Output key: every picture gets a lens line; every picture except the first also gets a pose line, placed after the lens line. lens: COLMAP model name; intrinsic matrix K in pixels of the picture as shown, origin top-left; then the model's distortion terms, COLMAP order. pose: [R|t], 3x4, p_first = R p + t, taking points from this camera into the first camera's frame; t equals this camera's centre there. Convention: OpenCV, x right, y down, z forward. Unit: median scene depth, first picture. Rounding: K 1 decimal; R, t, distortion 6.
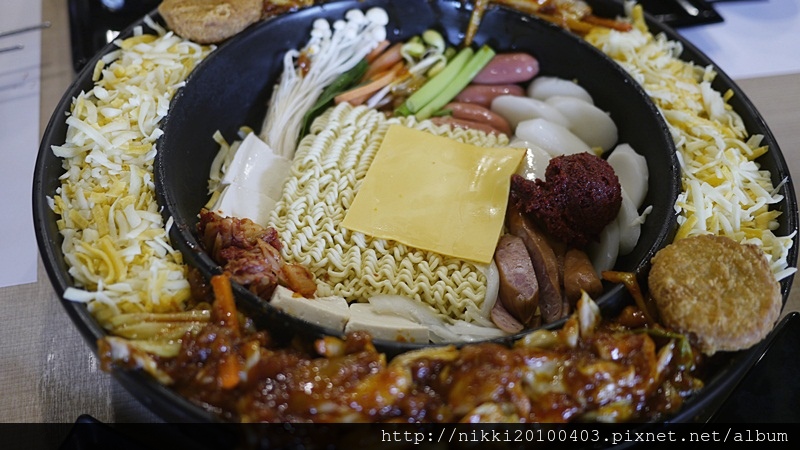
lens RADIAL K [[931.1, 0, 398.4], [0, 931.1, 223.0], [0, 0, 1]] dist [-0.031141, 0.000000]
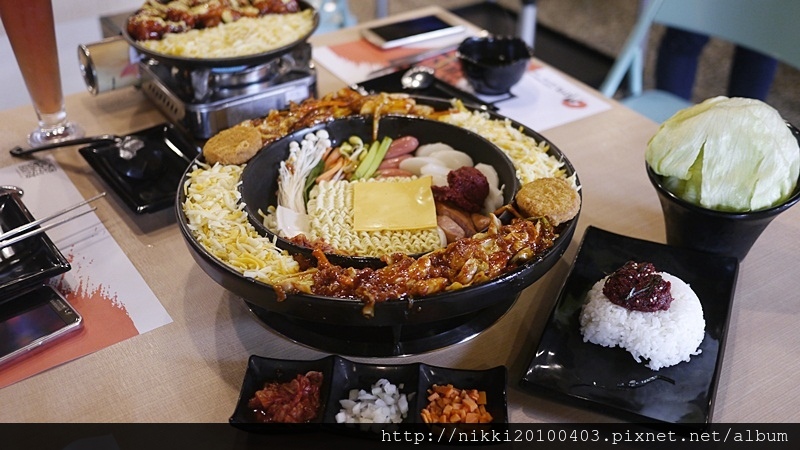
lens RADIAL K [[931.1, 0, 401.0], [0, 931.1, 225.8], [0, 0, 1]] dist [-0.031141, 0.000000]
pose [[0.938796, -0.230136, 0.256318, -0.396863], [0.281439, 0.941479, -0.185498, 0.324568], [-0.198628, 0.246283, 0.948626, -0.685092]]
